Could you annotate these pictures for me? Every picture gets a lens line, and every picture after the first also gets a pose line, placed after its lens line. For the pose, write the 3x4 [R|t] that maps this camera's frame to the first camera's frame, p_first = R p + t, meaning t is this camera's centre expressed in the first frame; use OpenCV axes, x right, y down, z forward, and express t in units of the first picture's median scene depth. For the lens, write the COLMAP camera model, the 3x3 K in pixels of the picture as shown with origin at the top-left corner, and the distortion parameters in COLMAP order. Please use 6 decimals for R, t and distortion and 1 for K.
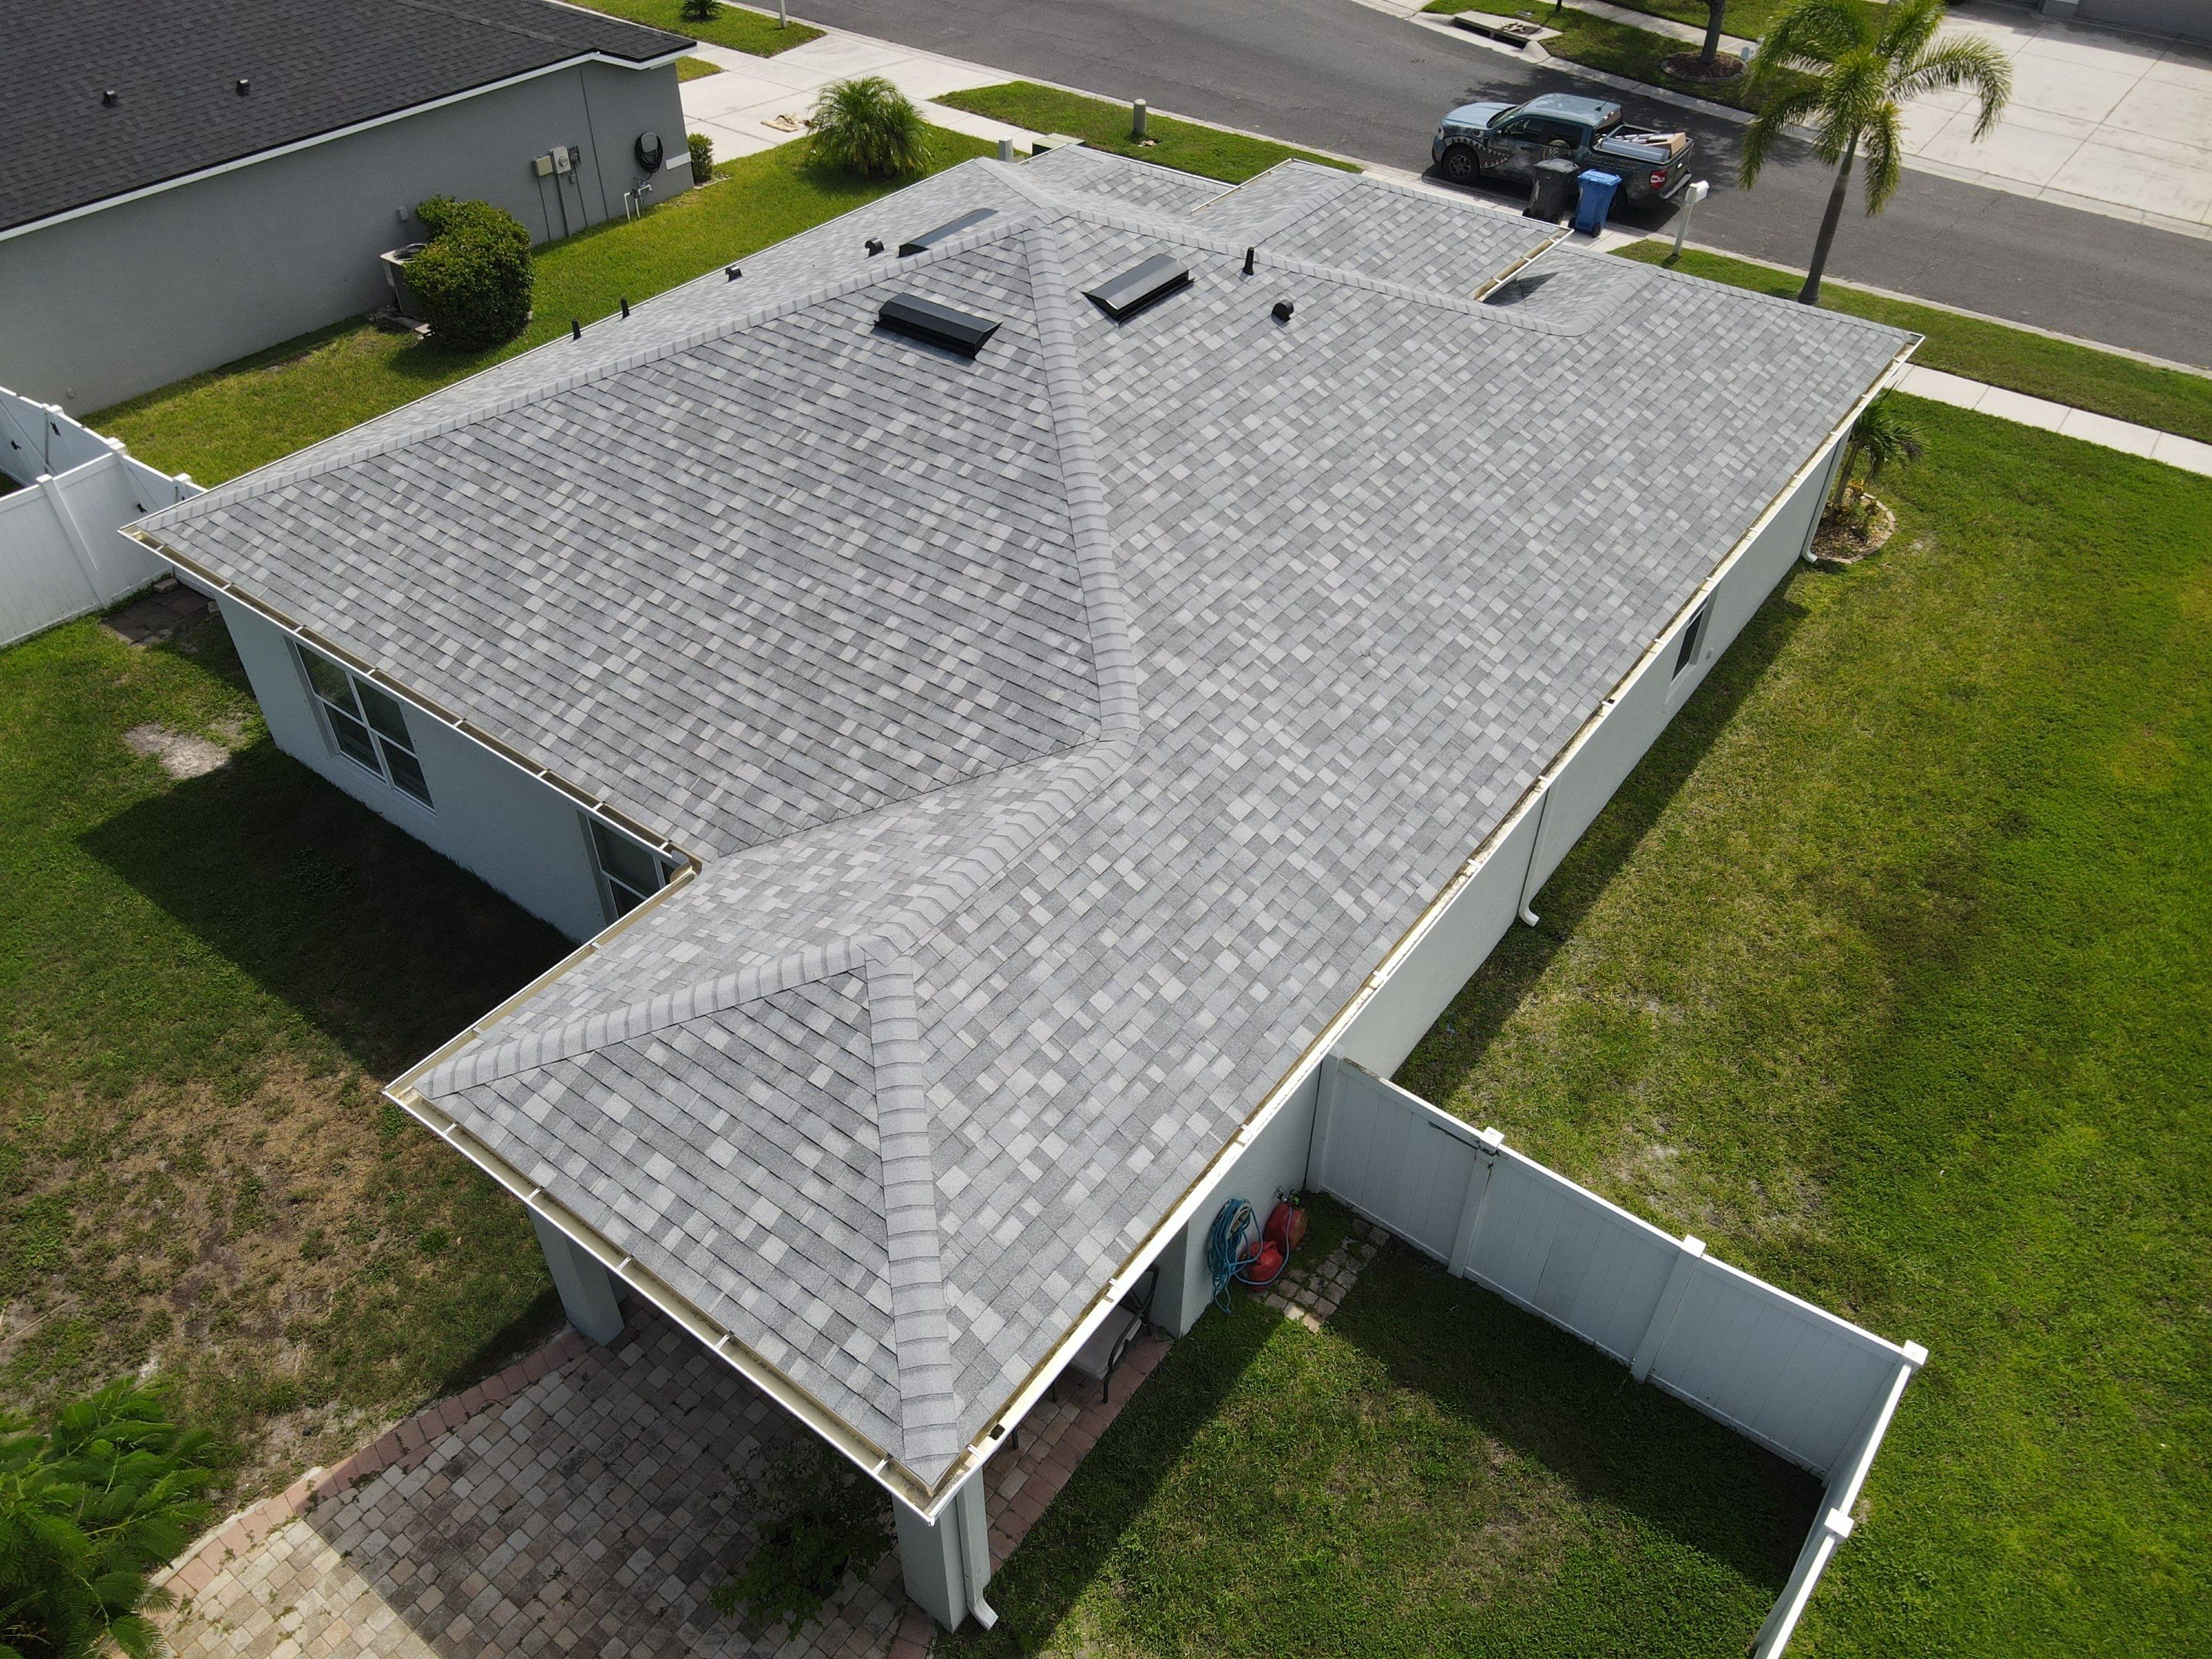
lens RADIAL K [[1634.6, 0, 1072.2], [0, 1634.6, 799.4], [0, 0, 1]] dist [-0.013563, 0.035775]
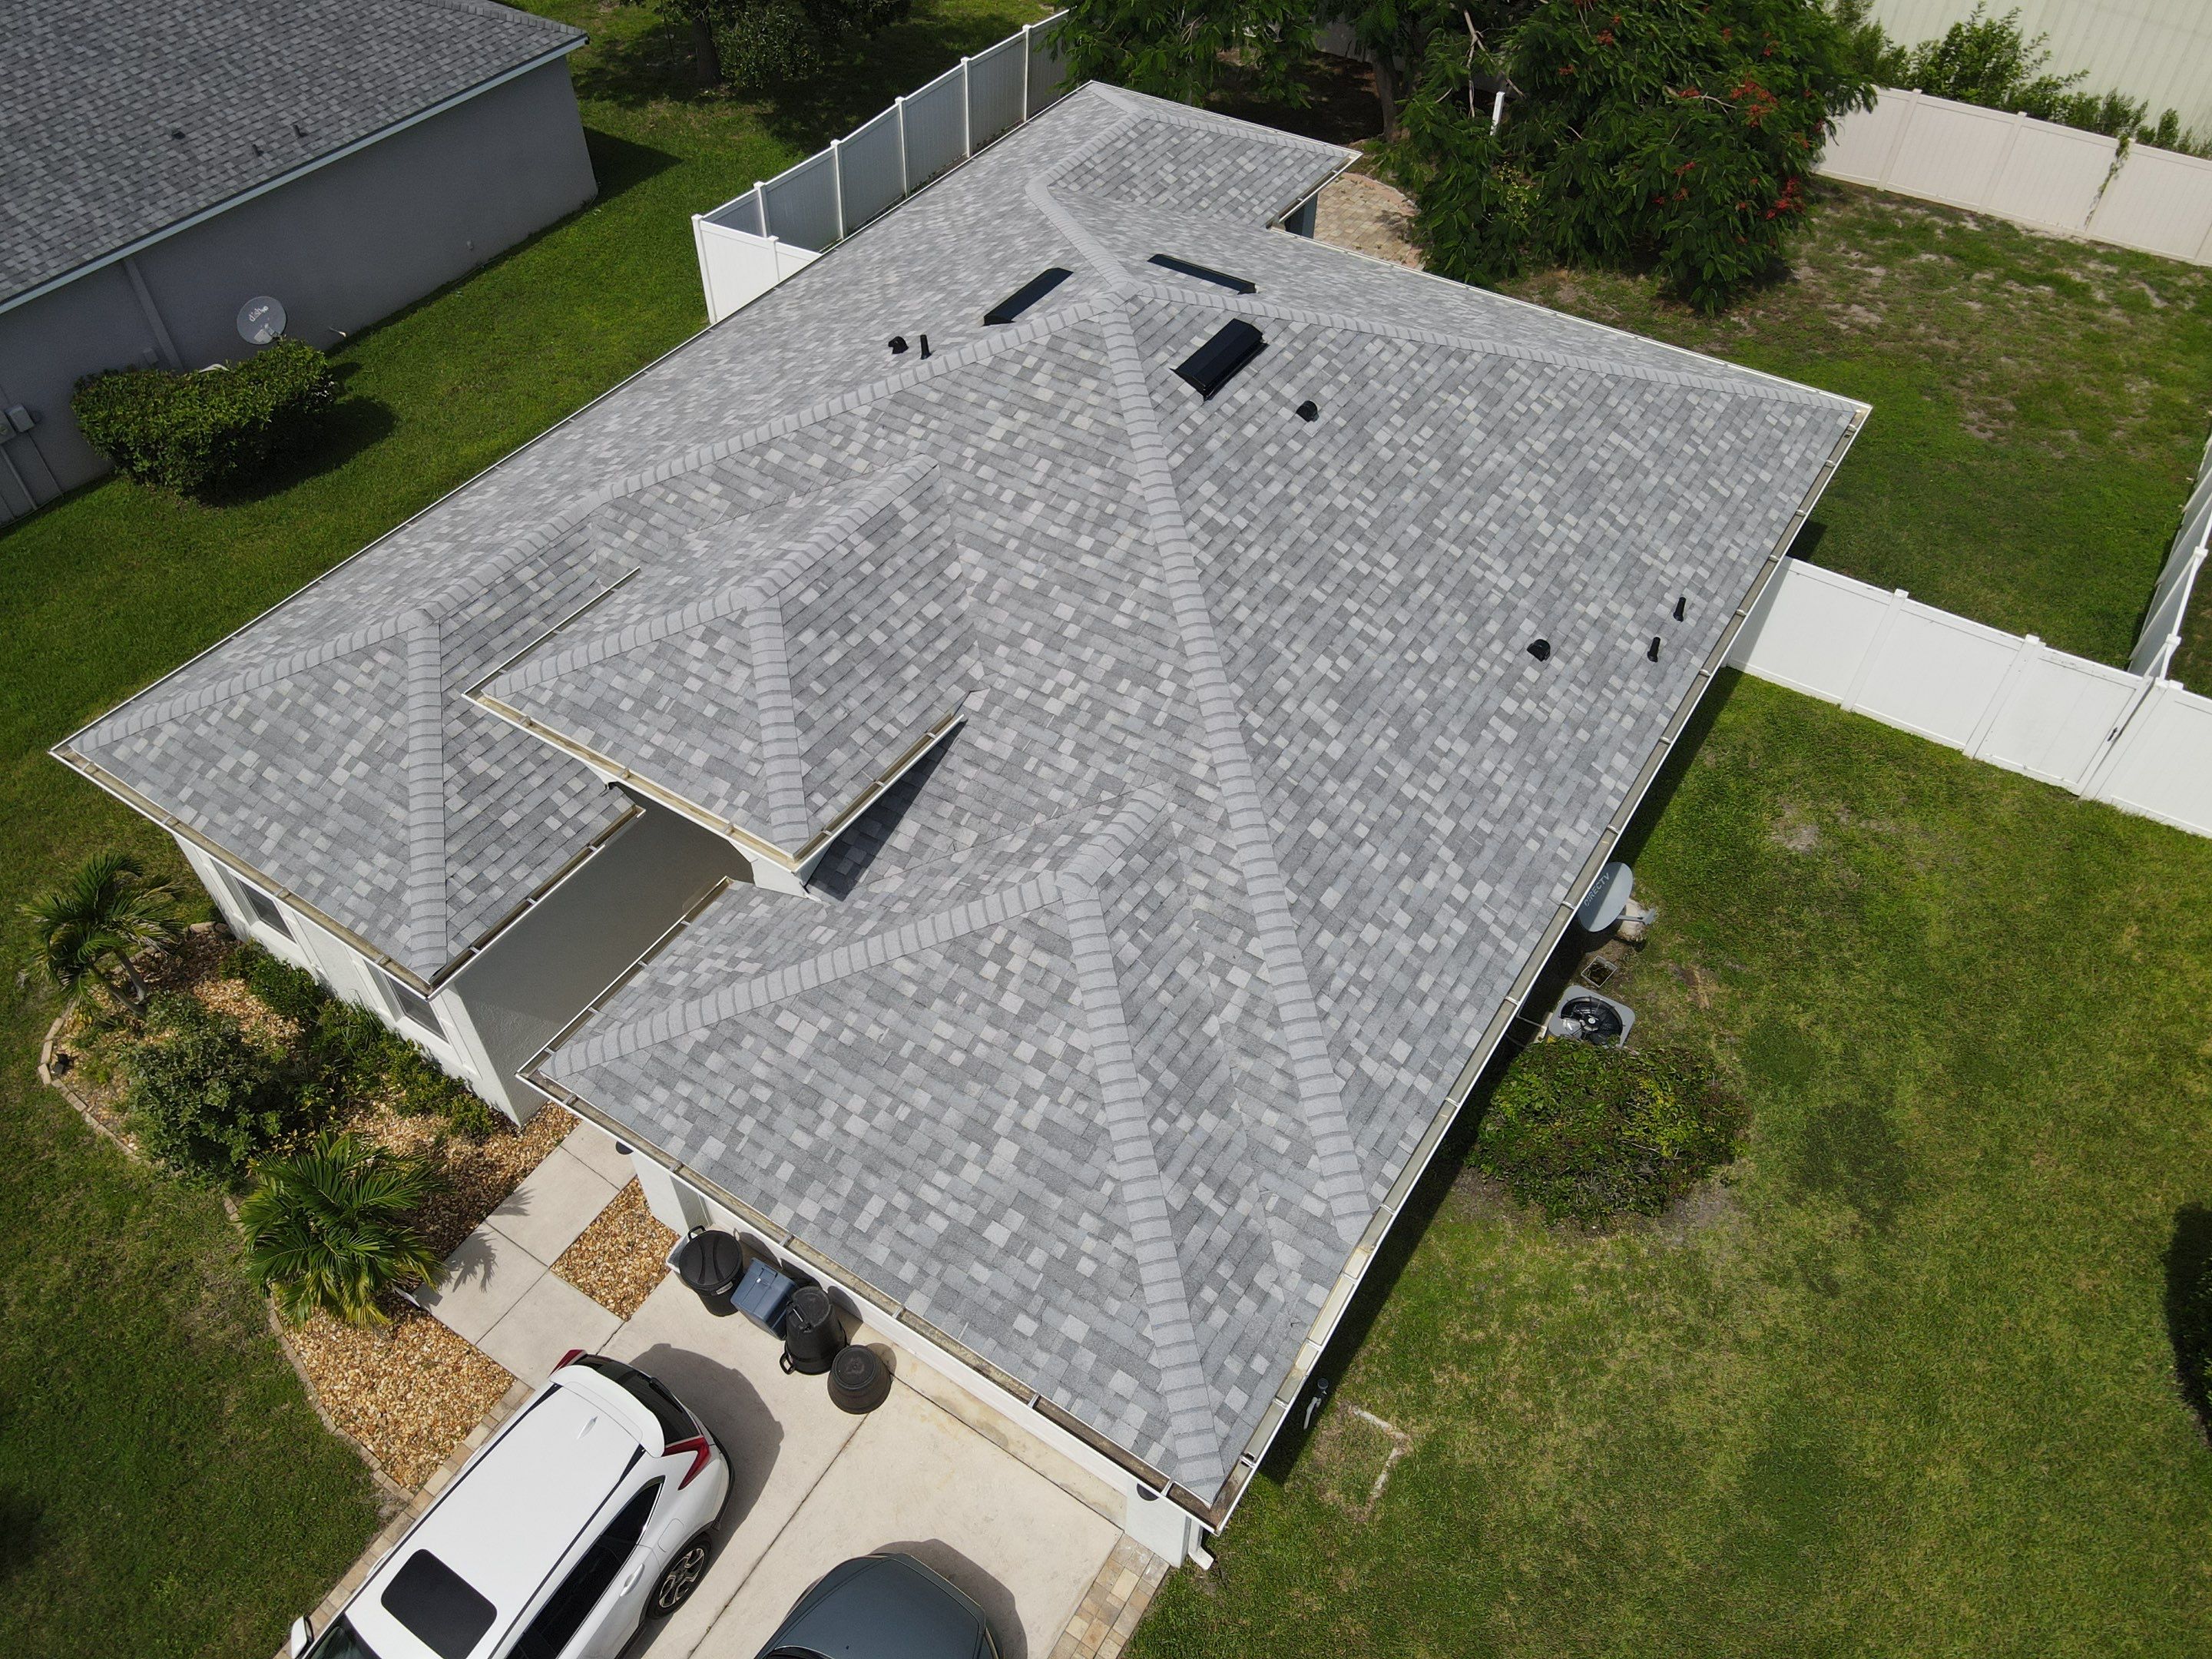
lens RADIAL K [[1634.6, 0, 1081.1], [0, 1634.6, 824.0], [0, 0, 1]] dist [-0.013563, 0.035775]
pose [[-0.997891, 0.050520, -0.040770, 0.074917], [-0.038666, 0.041939, 0.998372, -1.522347], [0.052148, 0.997842, -0.039897, 1.513437]]
